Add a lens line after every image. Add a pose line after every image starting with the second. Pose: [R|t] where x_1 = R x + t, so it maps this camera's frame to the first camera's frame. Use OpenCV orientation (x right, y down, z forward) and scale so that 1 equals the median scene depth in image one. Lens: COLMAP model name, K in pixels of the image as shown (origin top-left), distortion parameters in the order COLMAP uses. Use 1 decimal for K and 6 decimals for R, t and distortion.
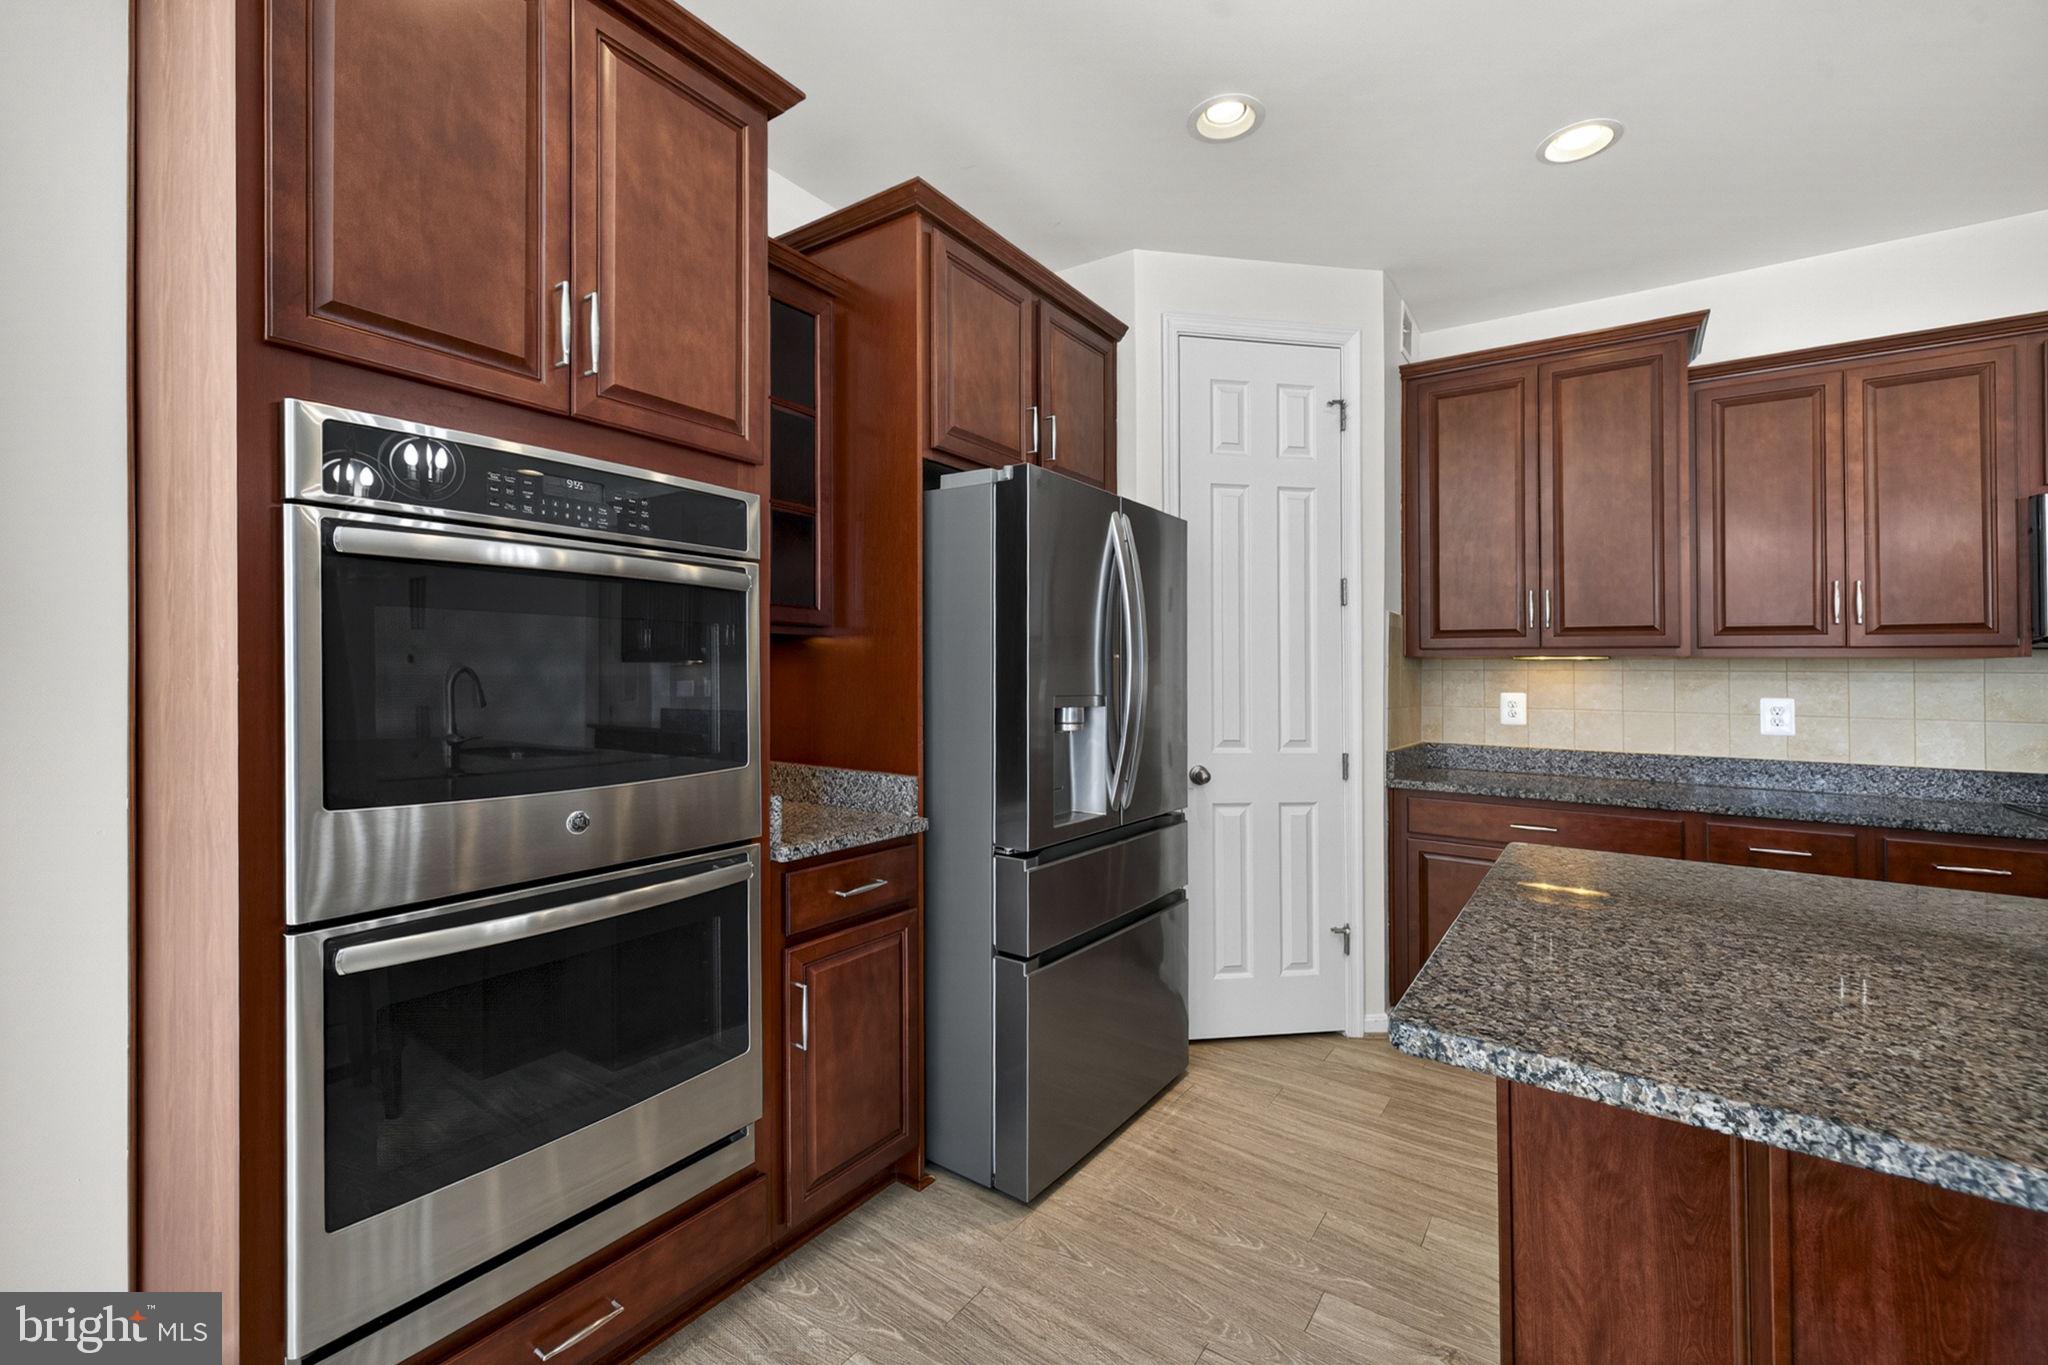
lens RADIAL K [[880.1, 0, 1011.3], [0, 880.1, 666.9], [0, 0, 1]] dist [0.011426, -0.001019]
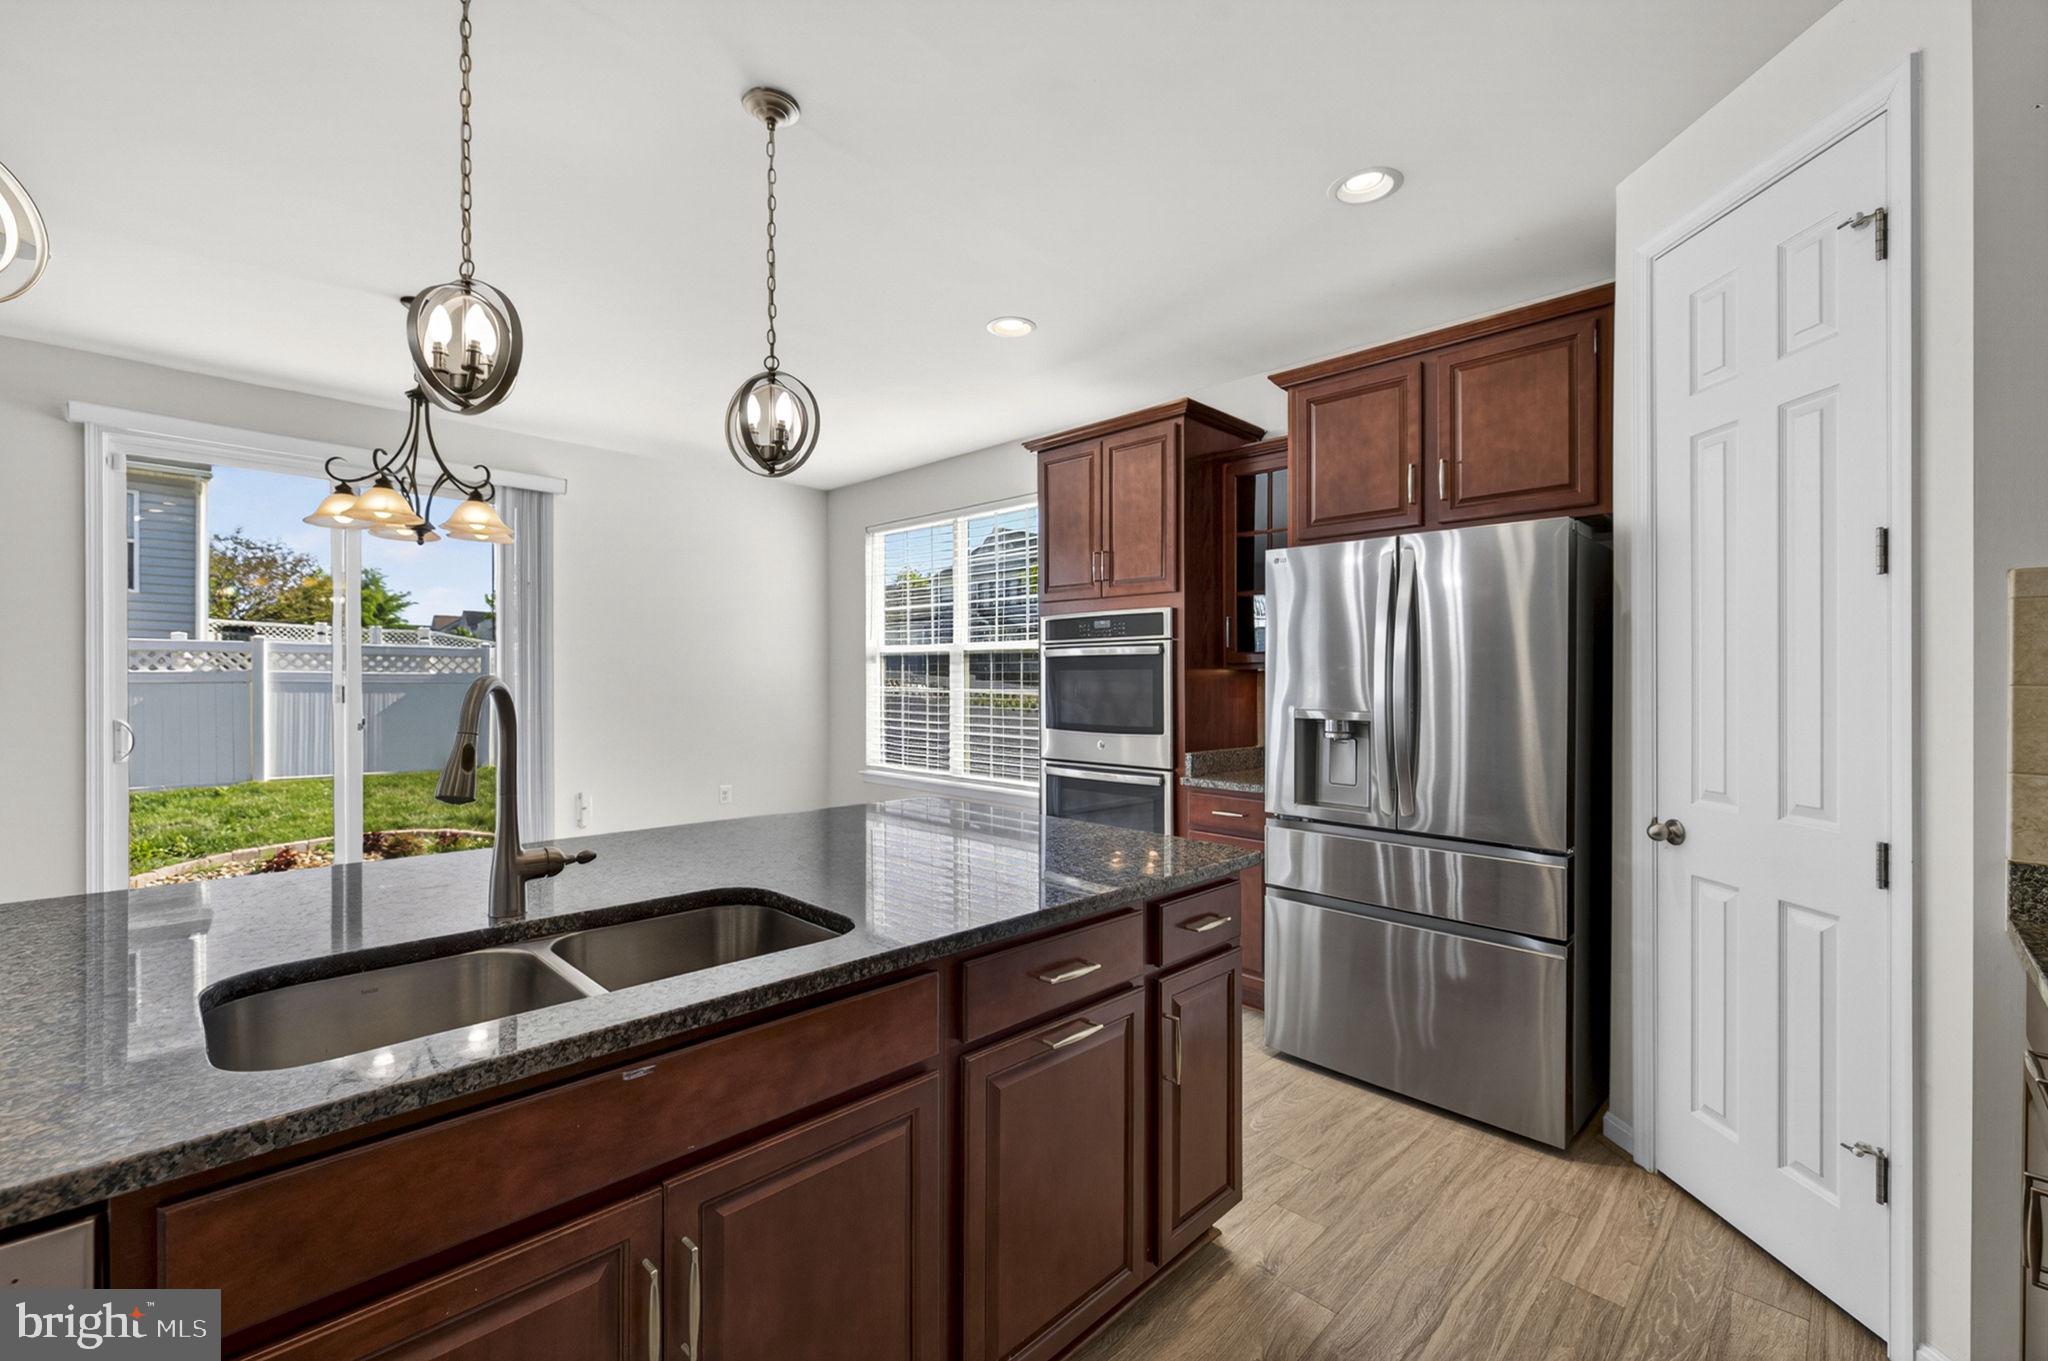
lens RADIAL K [[880.1, 0, 1016.0], [0, 880.1, 687.5], [0, 0, 1]] dist [0.011426, -0.001019]
pose [[-0.159833, -0.003900, -0.987136, 1.178622], [0.001716, 0.999990, -0.004228, 0.001231], [0.987143, -0.002370, -0.159825, 0.629359]]
